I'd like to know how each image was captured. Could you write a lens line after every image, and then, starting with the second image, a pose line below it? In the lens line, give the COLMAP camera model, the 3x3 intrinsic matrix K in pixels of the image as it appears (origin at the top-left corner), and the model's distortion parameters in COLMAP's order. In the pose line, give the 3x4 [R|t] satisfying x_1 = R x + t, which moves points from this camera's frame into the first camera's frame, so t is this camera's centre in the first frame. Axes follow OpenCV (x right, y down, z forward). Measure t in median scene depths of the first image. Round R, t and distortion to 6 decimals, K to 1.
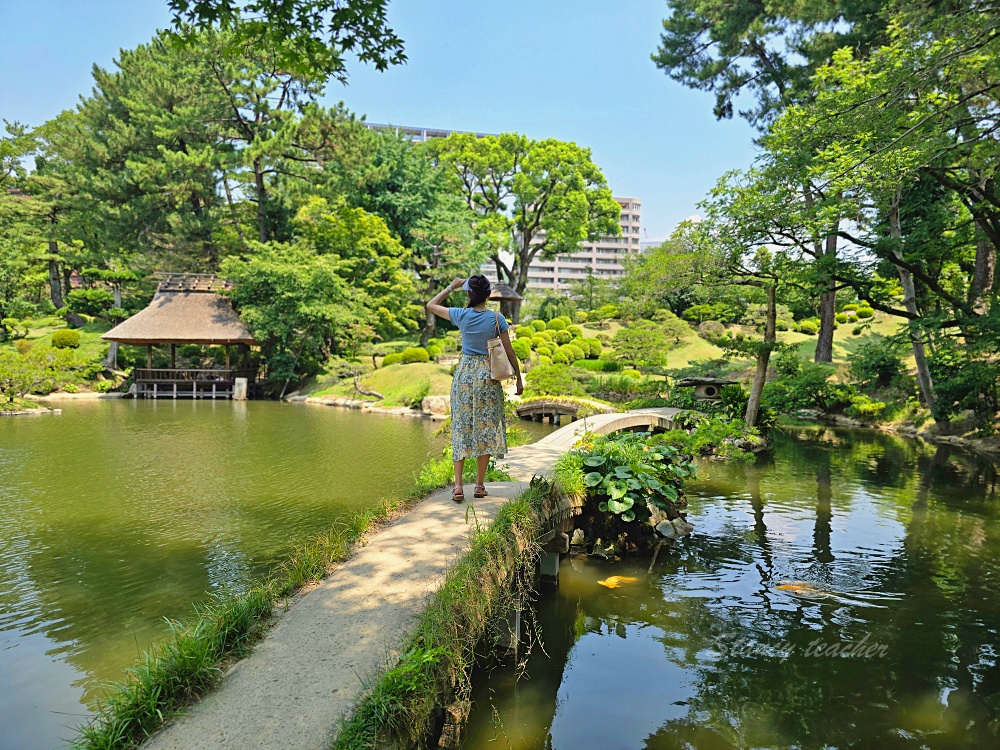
lens RADIAL K [[716.9, 0, 500.0], [0, 716.9, 375.0], [0, 0, 1]] dist [0.093205, -0.111973]
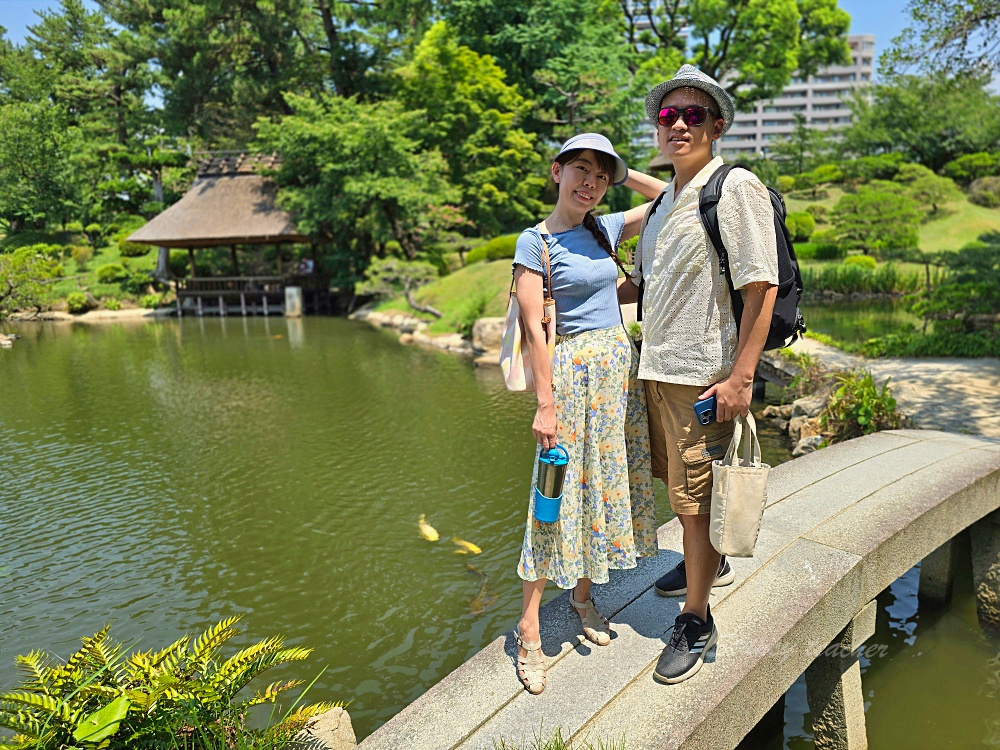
lens RADIAL K [[716.9, 0, 500.0], [0, 716.9, 375.0], [0, 0, 1]] dist [0.093205, -0.111973]
pose [[0.964940, 0.005285, -0.262417, 0.036550], [0.032811, 0.989525, 0.140581, -0.003335], [0.260411, -0.144262, 0.954659, 0.245336]]
